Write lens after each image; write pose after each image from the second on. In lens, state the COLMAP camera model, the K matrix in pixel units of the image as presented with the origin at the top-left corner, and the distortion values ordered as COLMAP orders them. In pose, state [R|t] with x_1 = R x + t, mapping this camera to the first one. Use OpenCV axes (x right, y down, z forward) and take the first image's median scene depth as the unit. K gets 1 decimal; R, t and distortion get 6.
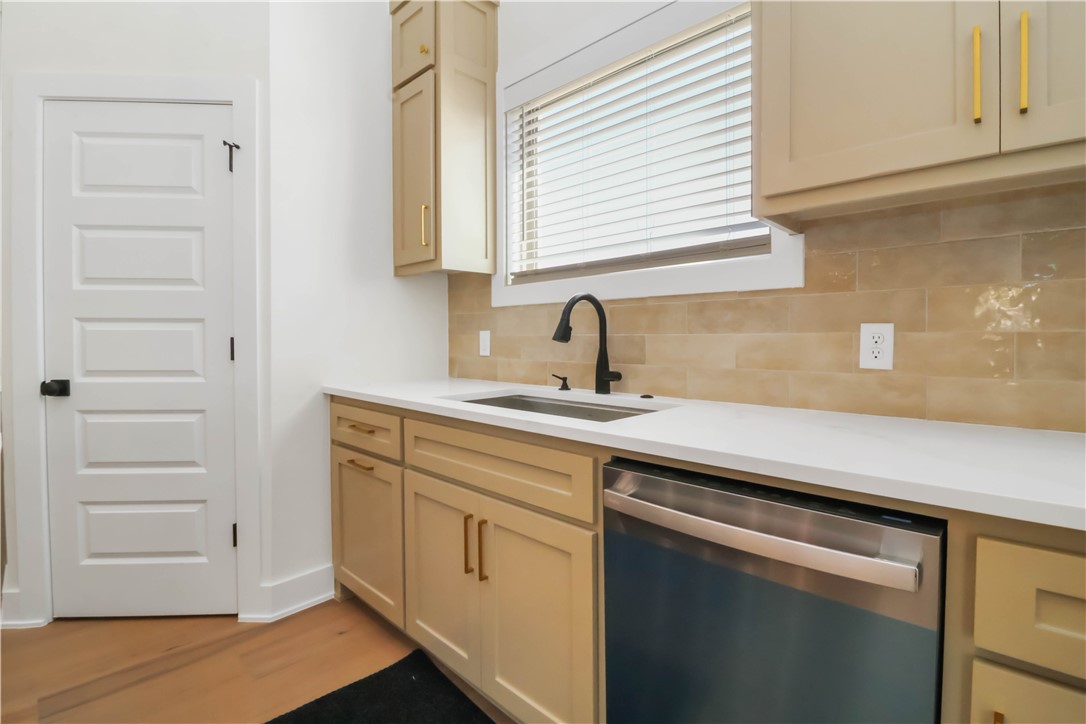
lens RADIAL K [[523.1, 0, 544.9], [0, 523.1, 355.8], [0, 0, 1]] dist [-0.006635, -0.009174]
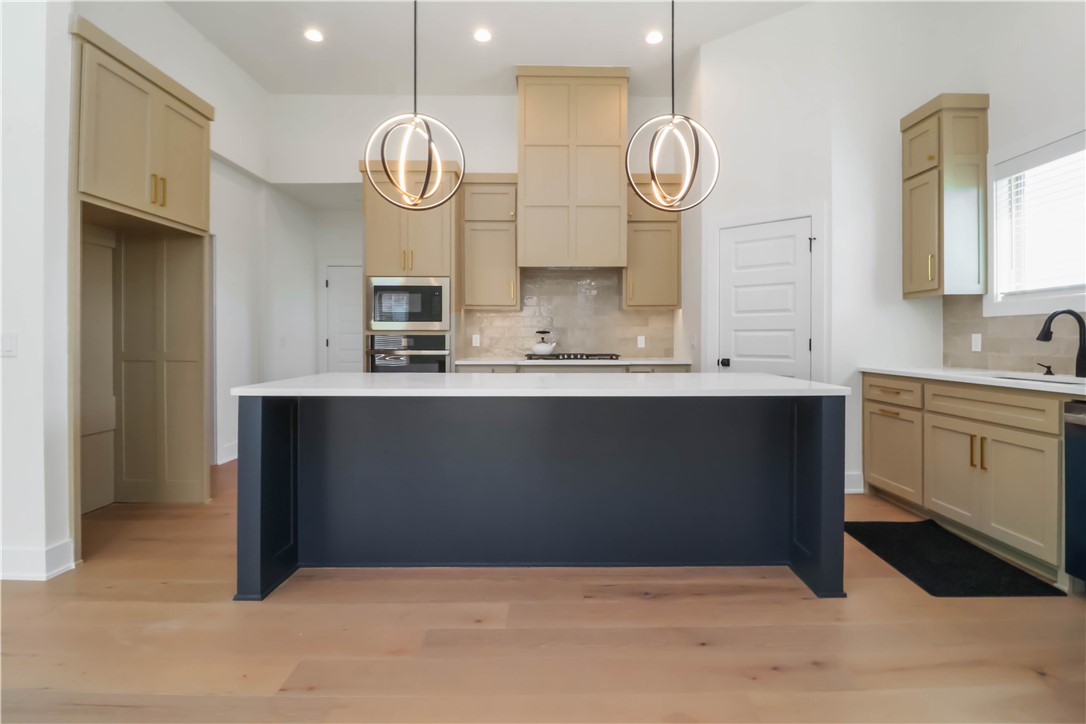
lens RADIAL K [[523.1, 0, 547.6], [0, 523.1, 343.0], [0, 0, 1]] dist [-0.006635, -0.009174]
pose [[0.719231, 0.003218, -0.694764, 0.030290], [-0.022659, 0.999566, -0.018827, 0.035860], [0.694402, 0.029284, 0.718991, -0.972782]]
